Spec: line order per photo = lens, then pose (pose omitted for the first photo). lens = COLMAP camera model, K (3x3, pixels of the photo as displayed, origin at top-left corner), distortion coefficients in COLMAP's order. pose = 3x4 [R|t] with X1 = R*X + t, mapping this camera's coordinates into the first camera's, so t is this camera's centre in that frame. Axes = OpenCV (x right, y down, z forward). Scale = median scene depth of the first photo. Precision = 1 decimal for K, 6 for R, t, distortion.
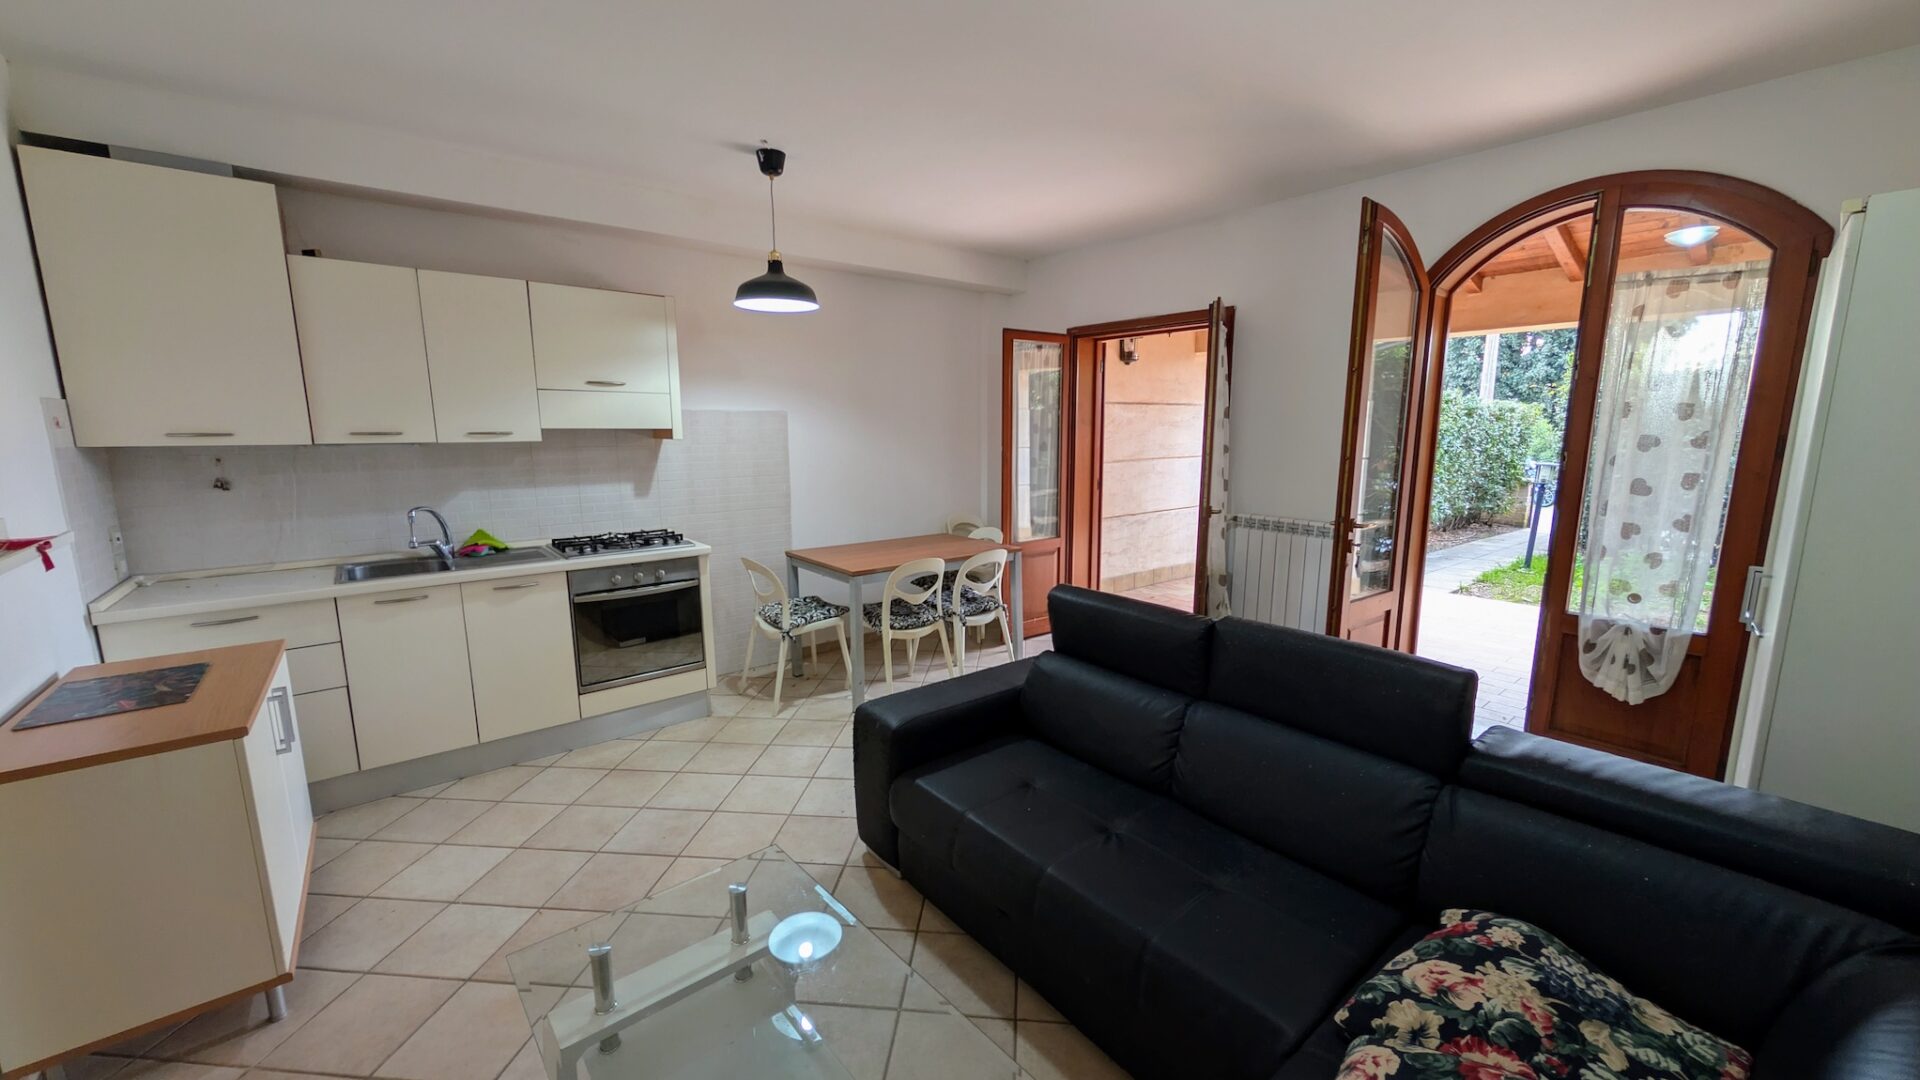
lens RADIAL K [[712.4, 0, 964.5], [0, 712.4, 540.0], [0, 0, 1]] dist [-0.006457, -0.000058]
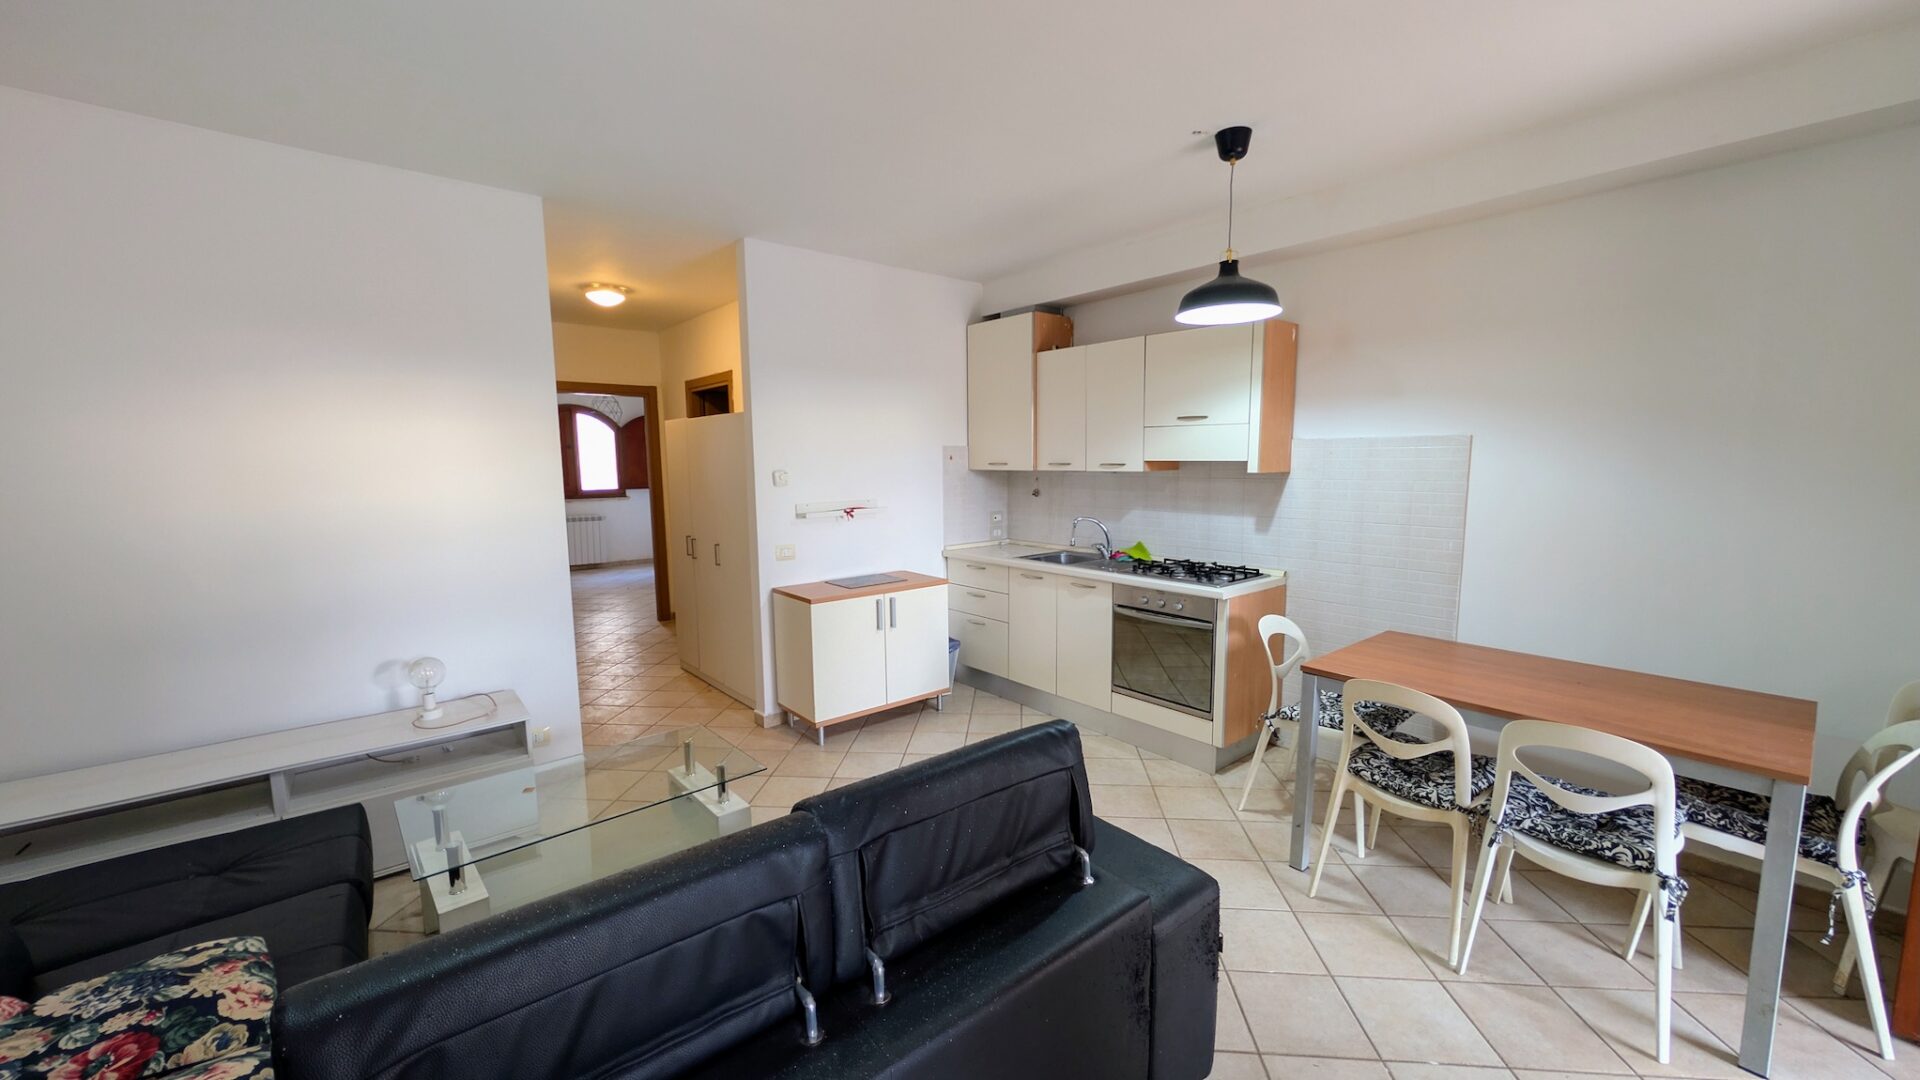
lens RADIAL K [[712.4, 0, 964.5], [0, 712.4, 540.0], [0, 0, 1]] dist [-0.006457, -0.000058]
pose [[0.021220, 0.114324, -0.993217, 0.574412], [-0.150236, 0.982525, 0.109883, -0.114789], [0.988422, 0.146885, 0.038025, 0.692194]]
